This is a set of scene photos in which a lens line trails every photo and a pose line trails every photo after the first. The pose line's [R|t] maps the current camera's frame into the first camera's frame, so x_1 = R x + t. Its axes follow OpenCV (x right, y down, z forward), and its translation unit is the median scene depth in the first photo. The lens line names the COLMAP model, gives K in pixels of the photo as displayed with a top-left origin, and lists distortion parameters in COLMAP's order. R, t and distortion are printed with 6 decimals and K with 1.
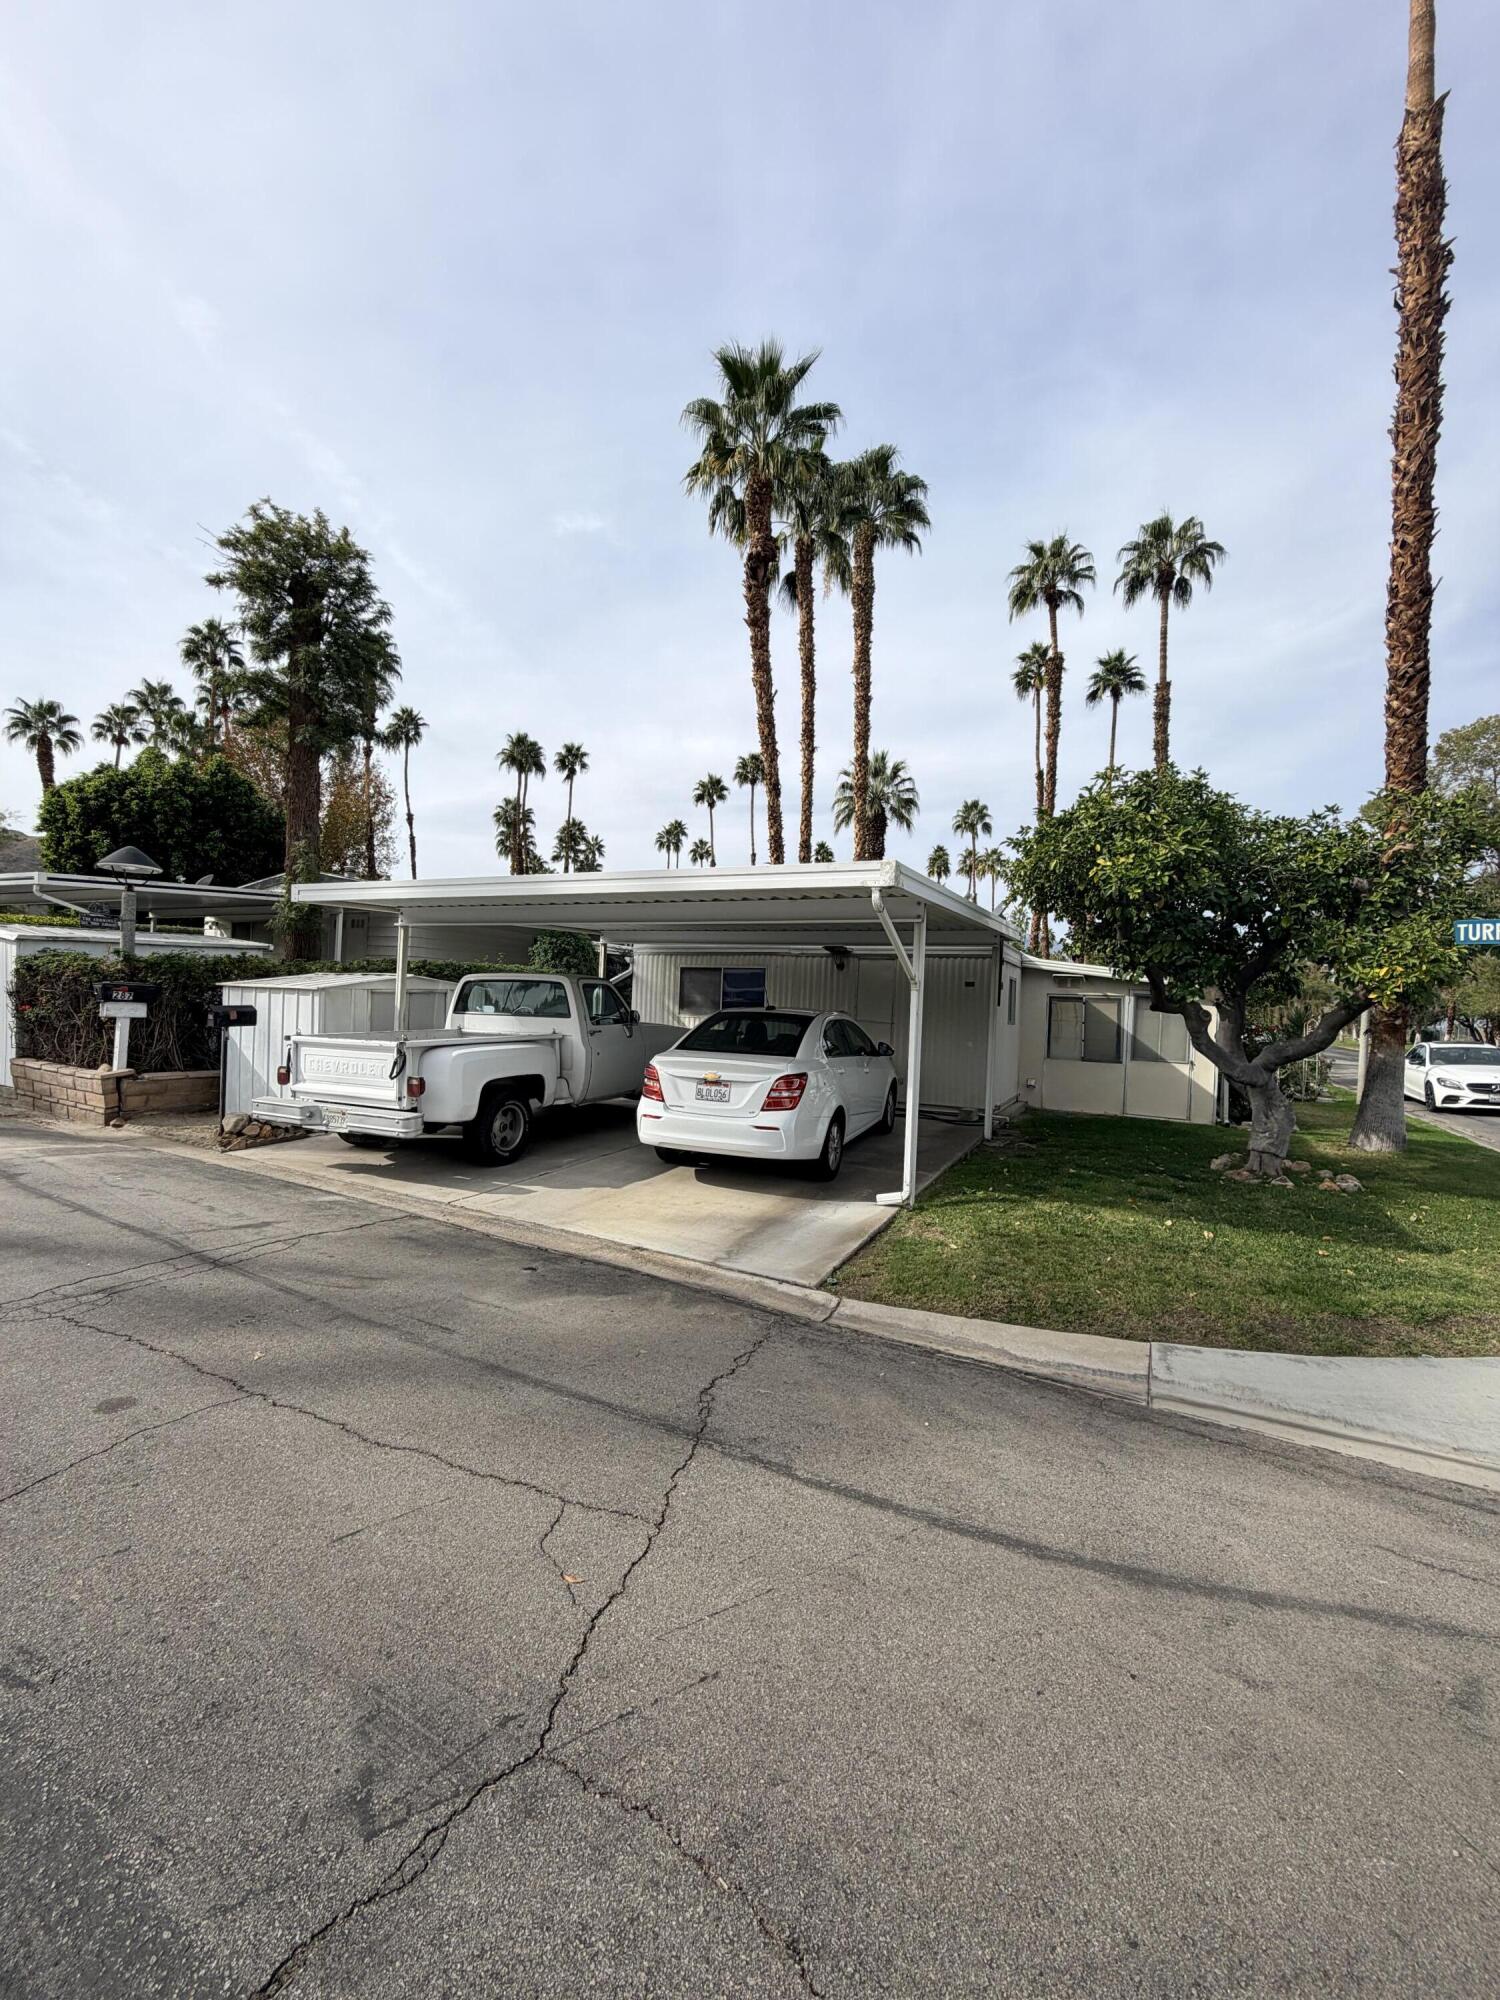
lens RADIAL K [[796.4, 0, 750.0], [0, 796.4, 1000.0], [0, 0, 1]] dist [-0.000406, 0.000215]
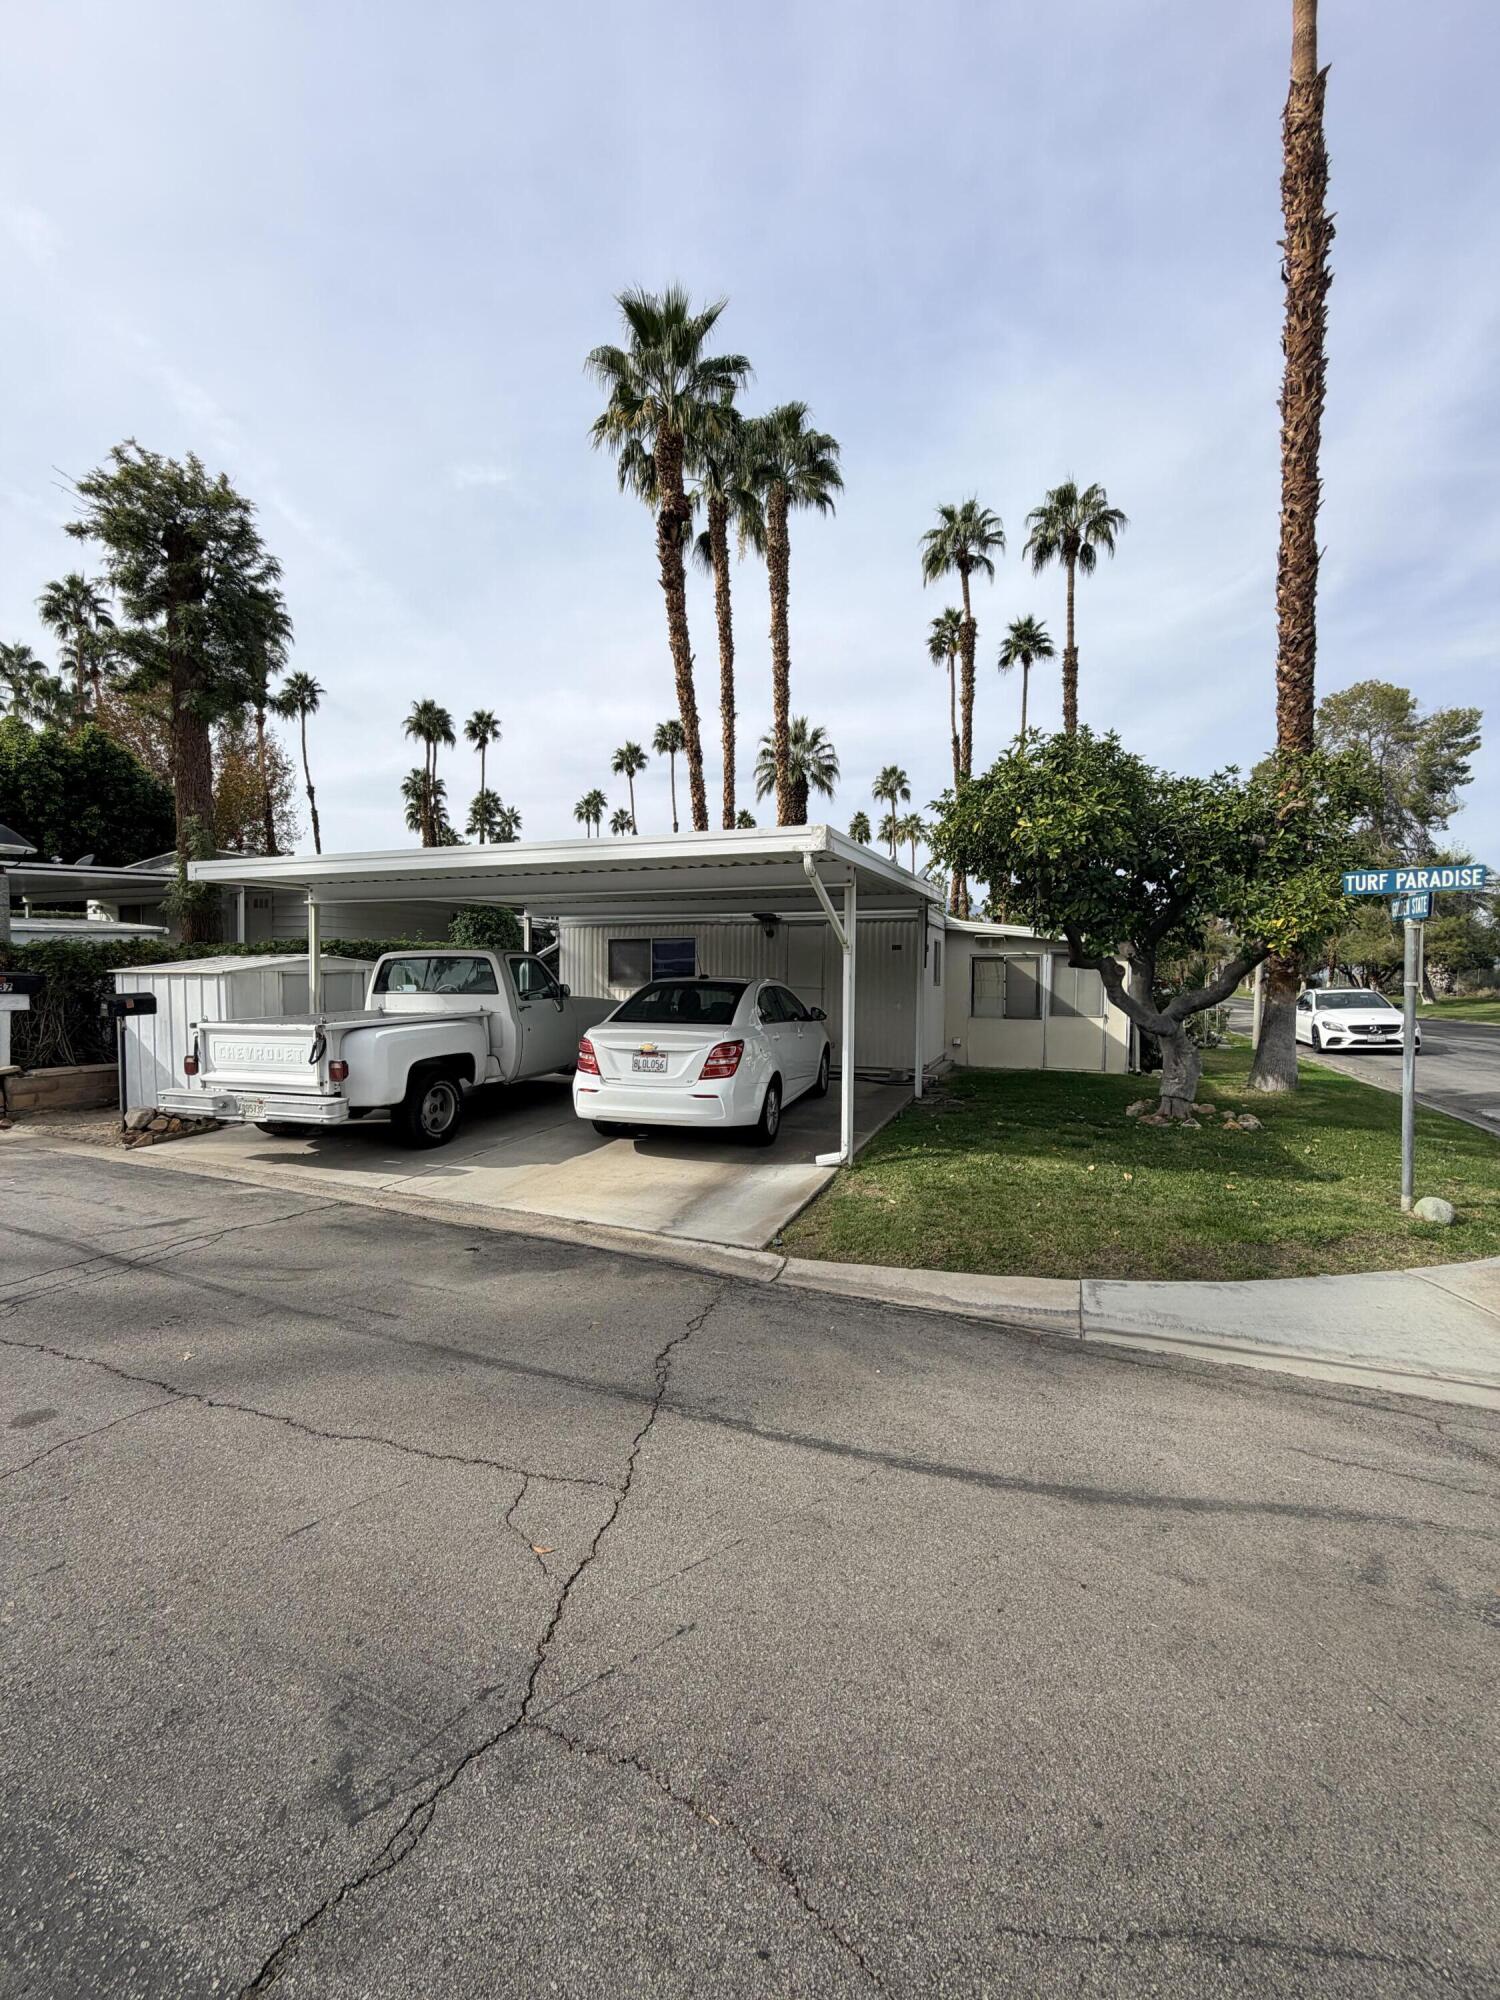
lens RADIAL K [[796.4, 0, 750.0], [0, 796.4, 1000.0], [0, 0, 1]] dist [-0.000406, 0.000215]
pose [[0.995238, -0.036372, 0.090438, -0.005579], [0.032979, 0.998705, 0.038733, 0.001719], [-0.091730, -0.035566, 0.995149, 0.001300]]
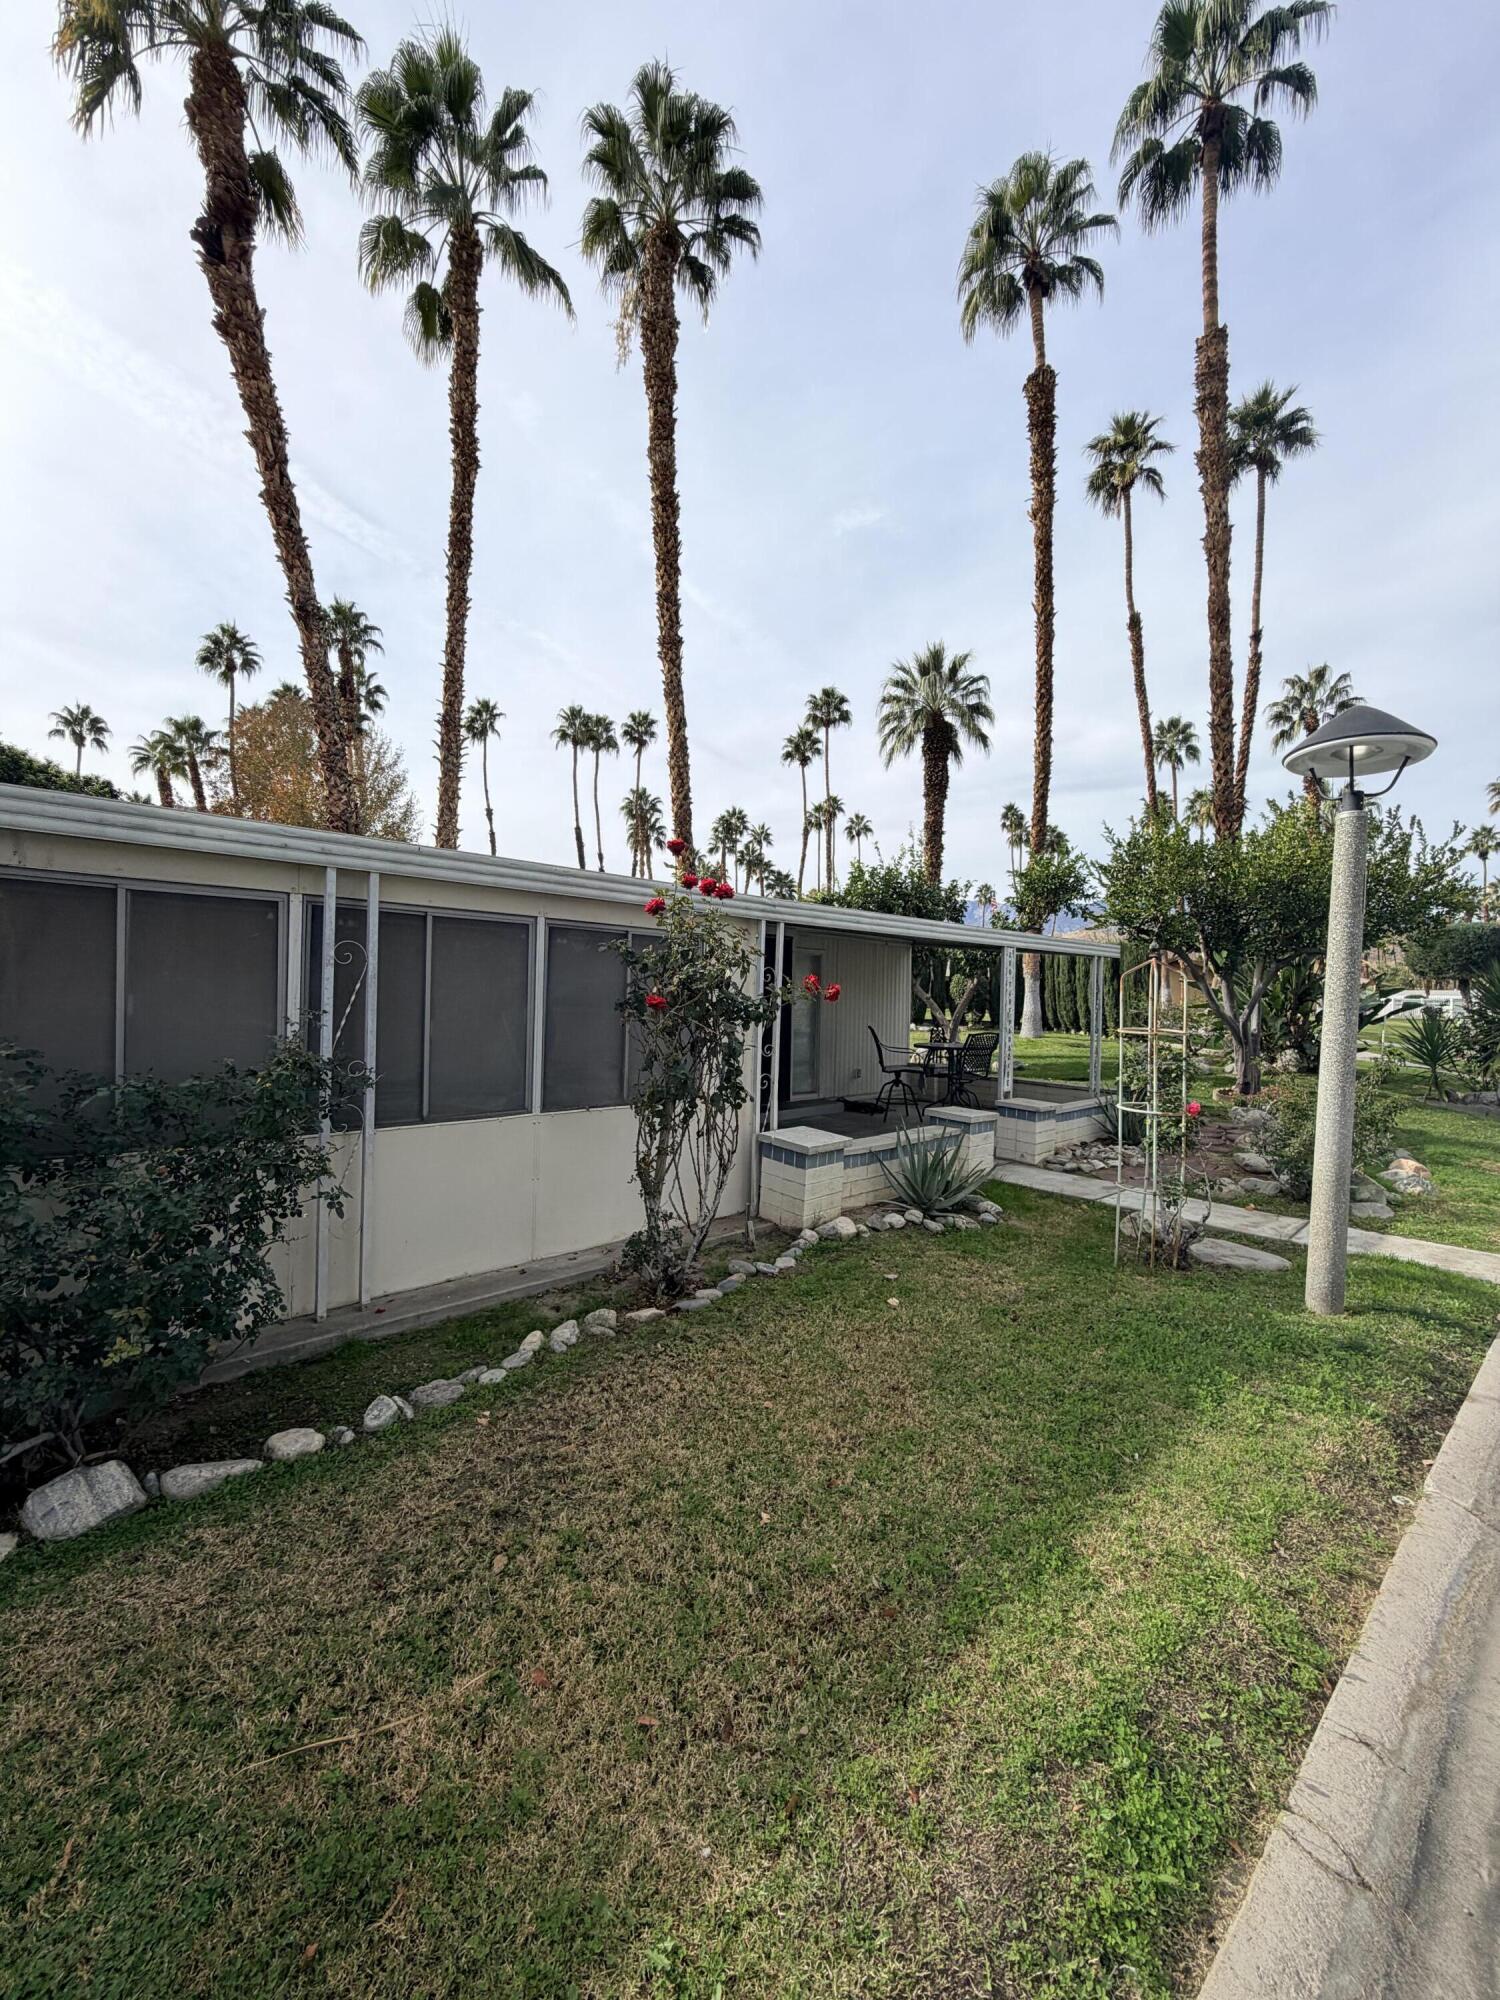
lens RADIAL K [[796.4, 0, 750.0], [0, 796.4, 1000.0], [0, 0, 1]] dist [-0.000406, 0.000215]
pose [[0.941801, -0.025759, -0.335182, 0.937984], [0.025613, 0.999660, -0.004854, 0.050828], [0.335194, -0.004014, 0.942141, 0.983964]]
